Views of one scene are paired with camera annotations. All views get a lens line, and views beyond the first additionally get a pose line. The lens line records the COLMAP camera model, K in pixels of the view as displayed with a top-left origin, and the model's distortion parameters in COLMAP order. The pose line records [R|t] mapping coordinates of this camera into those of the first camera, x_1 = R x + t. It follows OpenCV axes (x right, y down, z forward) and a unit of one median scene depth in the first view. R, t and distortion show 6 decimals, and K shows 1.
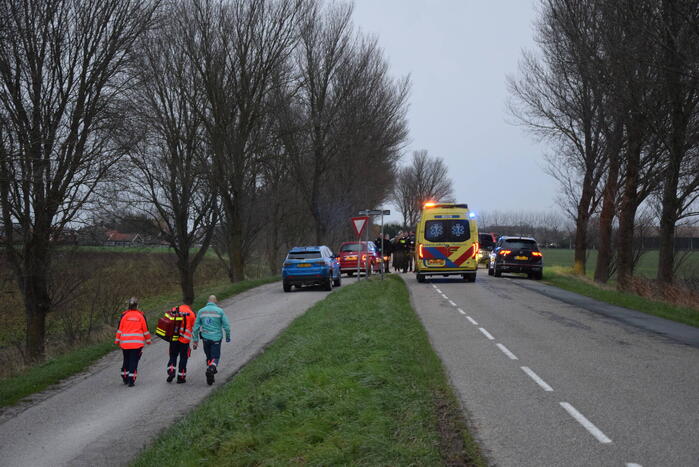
lens RADIAL K [[1538.6, 0, 348.3], [0, 1538.6, 246.1], [0, 0, 1]] dist [0.488634, 0.139607]
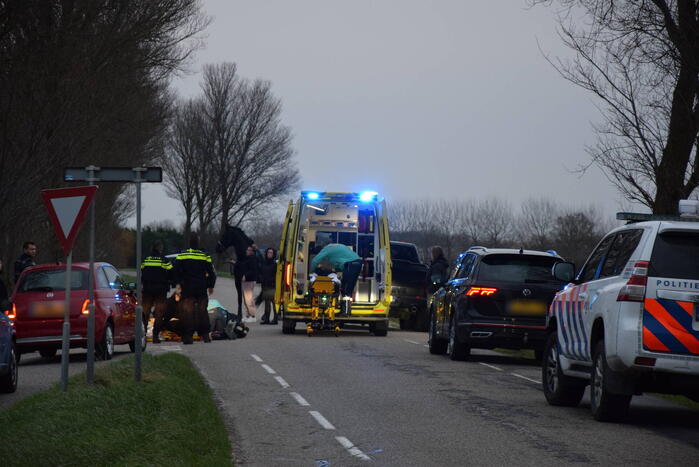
lens RADIAL K [[3011.4, 0, 350.6], [0, 3011.4, 264.7], [0, 0, 1]] dist [1.617458, 3.661017]
pose [[0.995765, -0.002665, 0.091898, 0.004918], [0.002904, 0.999993, -0.002472, -0.000475], [-0.091891, 0.002729, 0.995765, 0.227109]]
